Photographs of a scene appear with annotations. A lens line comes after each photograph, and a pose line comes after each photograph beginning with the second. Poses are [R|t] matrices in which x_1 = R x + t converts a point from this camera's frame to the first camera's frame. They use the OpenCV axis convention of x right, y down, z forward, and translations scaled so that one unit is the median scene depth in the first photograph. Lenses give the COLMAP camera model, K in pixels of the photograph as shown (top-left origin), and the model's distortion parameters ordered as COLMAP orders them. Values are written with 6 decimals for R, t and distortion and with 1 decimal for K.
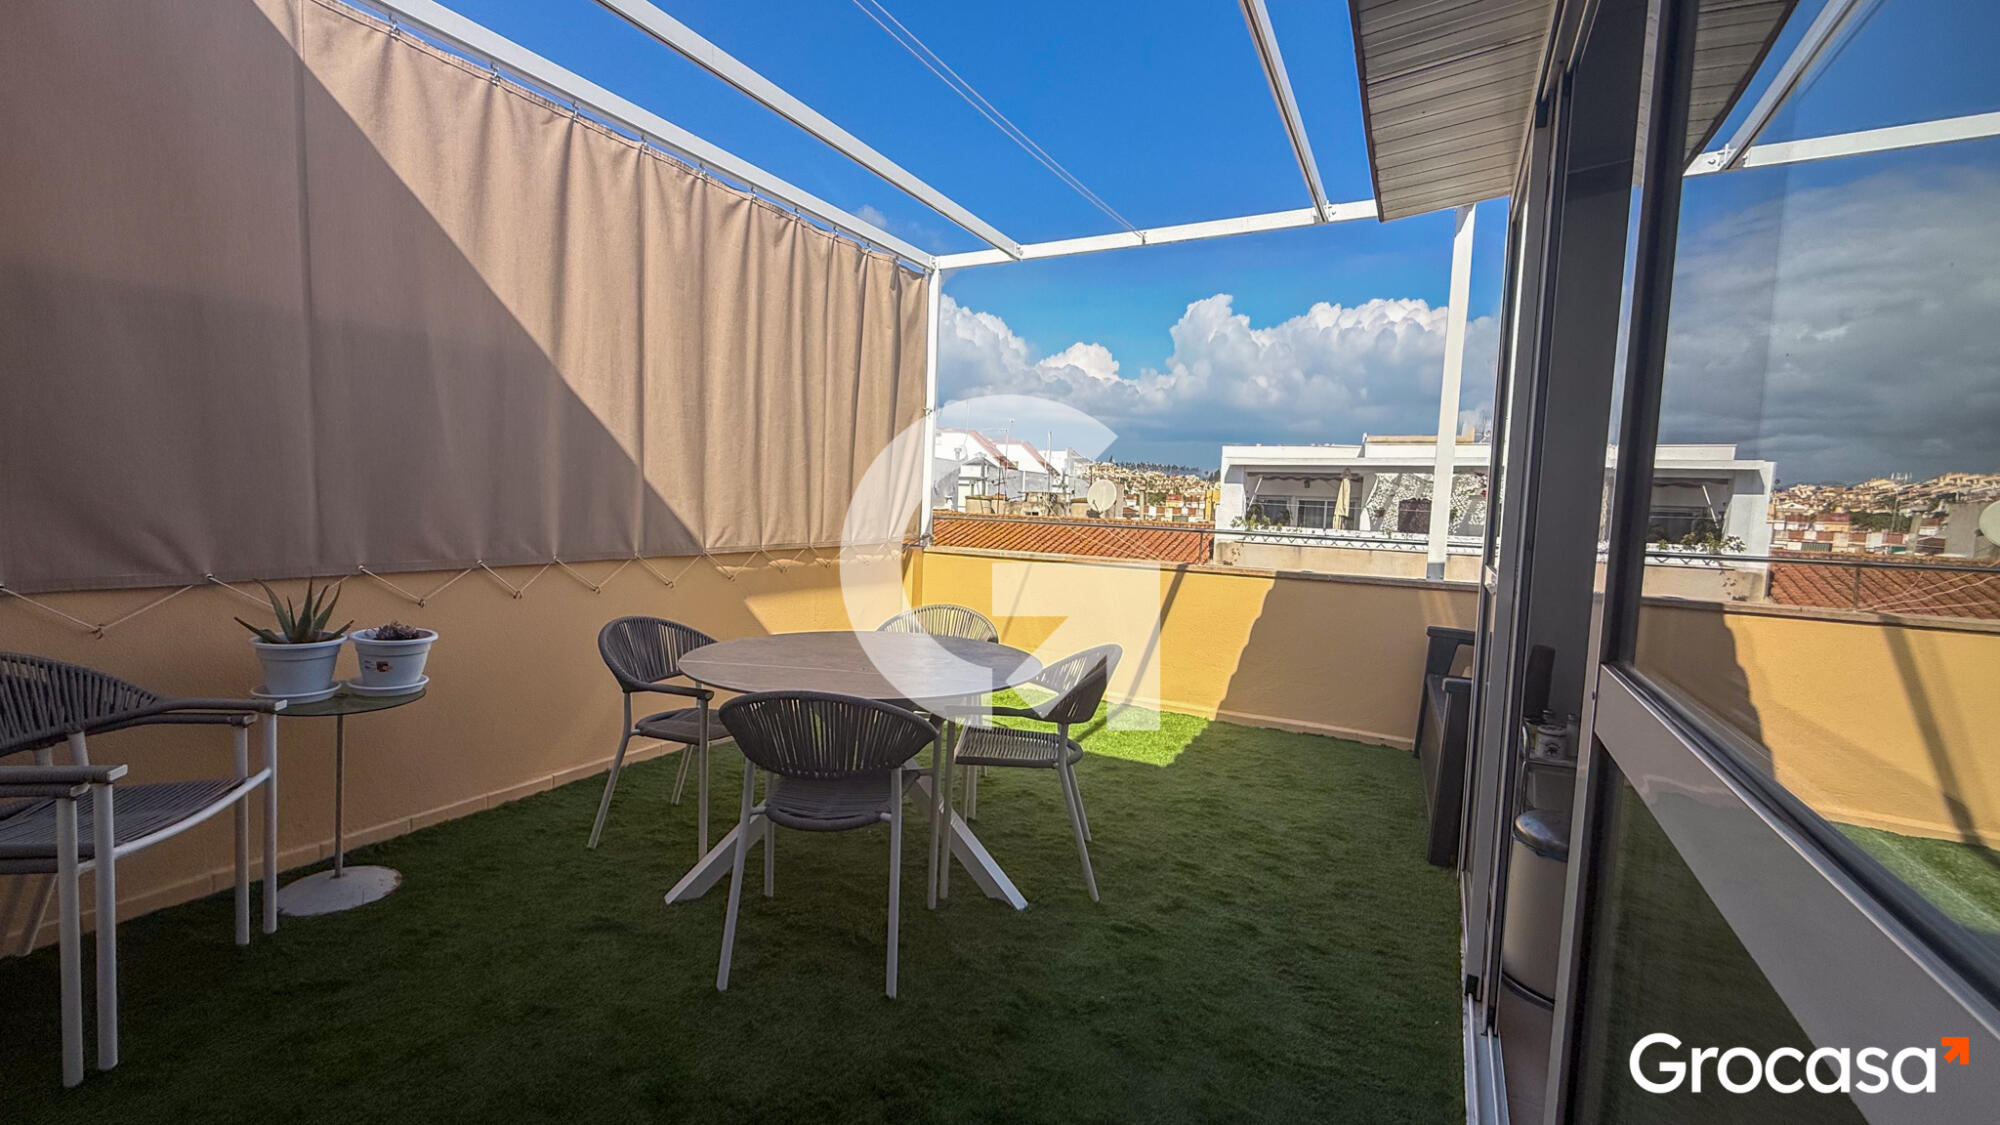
lens RADIAL K [[794.0, 0, 1000.0], [0, 794.0, 562.5], [0, 0, 1]] dist [0.001870, -0.000305]
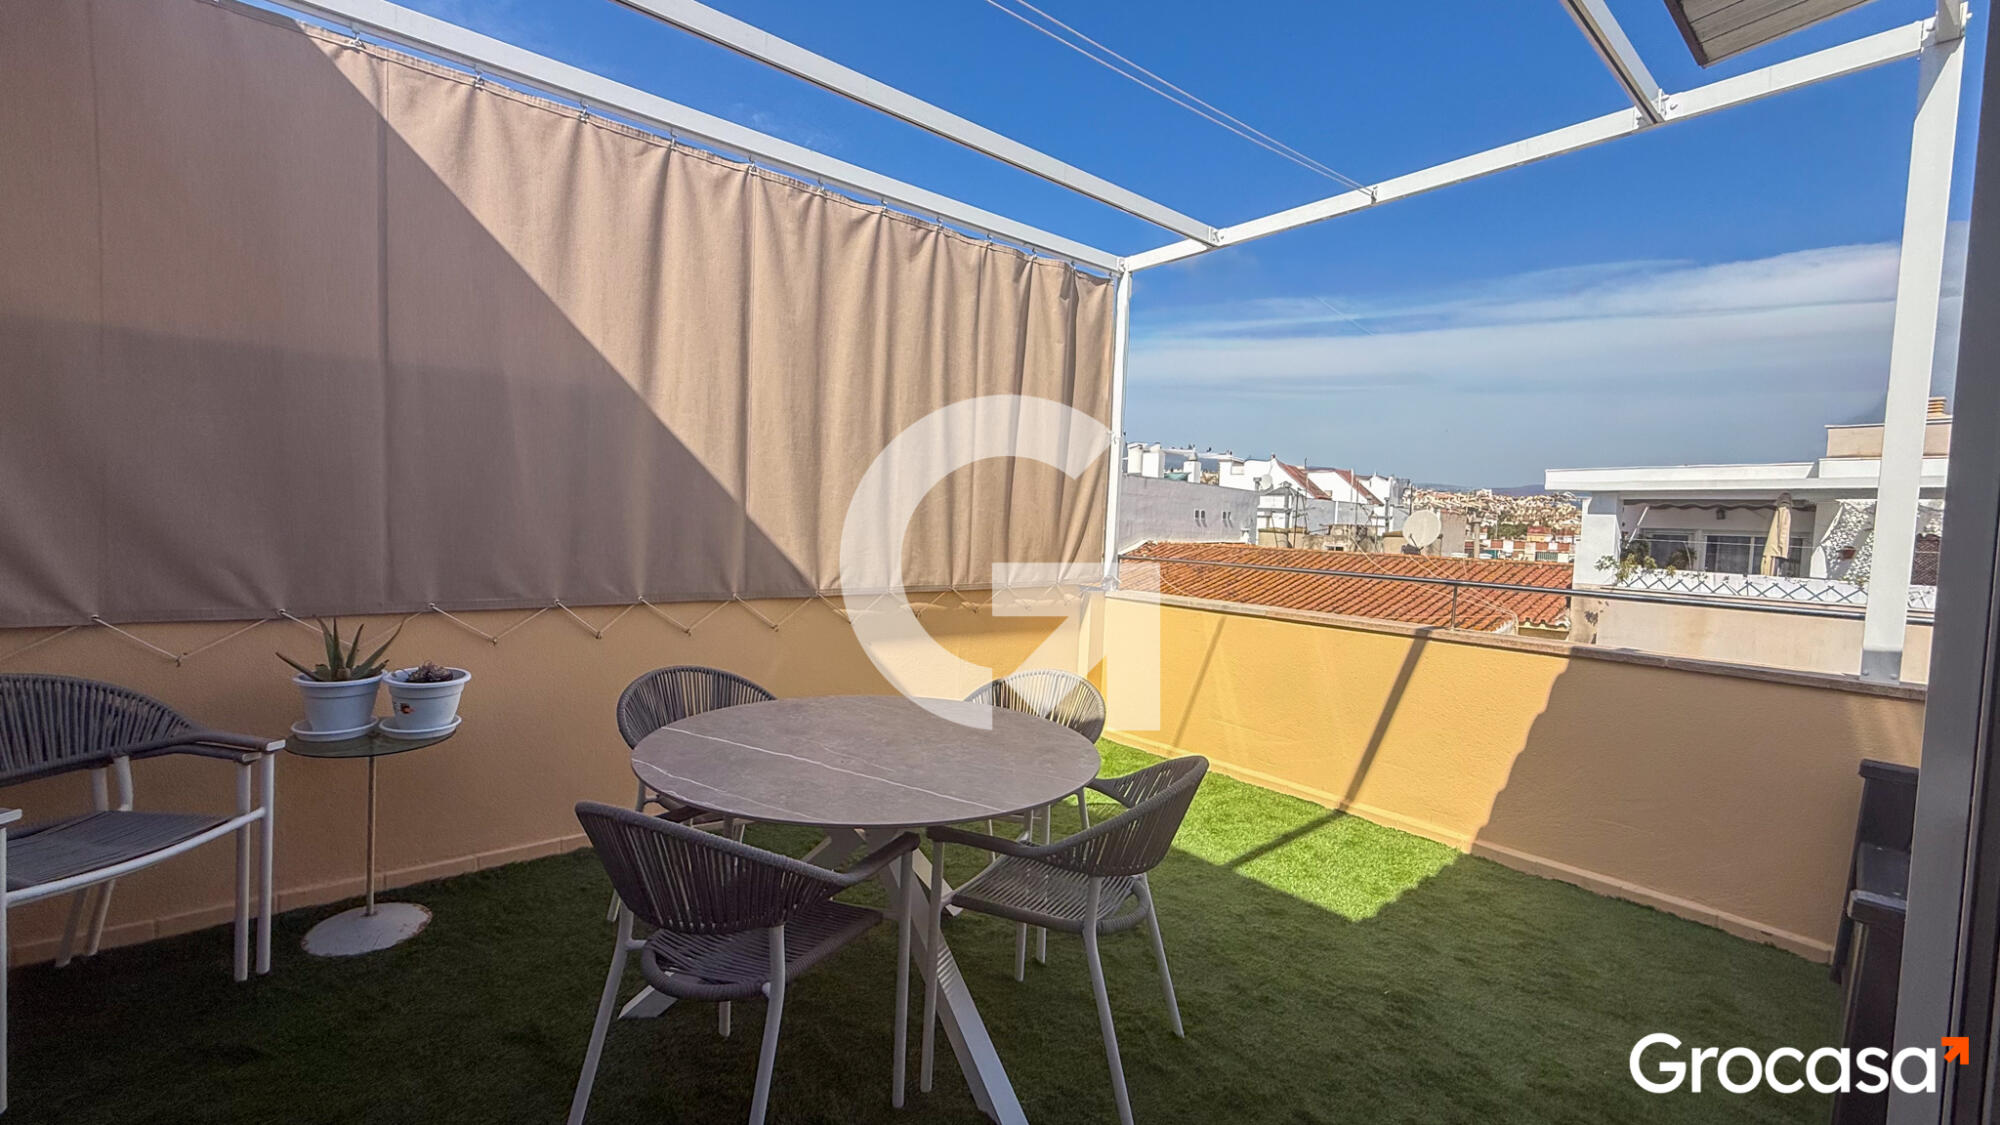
lens RADIAL K [[794.0, 0, 1000.0], [0, 794.0, 562.5], [0, 0, 1]] dist [0.001870, -0.000305]
pose [[0.928215, 0.017977, -0.371611, 0.162682], [-0.032794, 0.998898, -0.033590, -0.024604], [0.370597, 0.043366, 0.927781, 0.210620]]
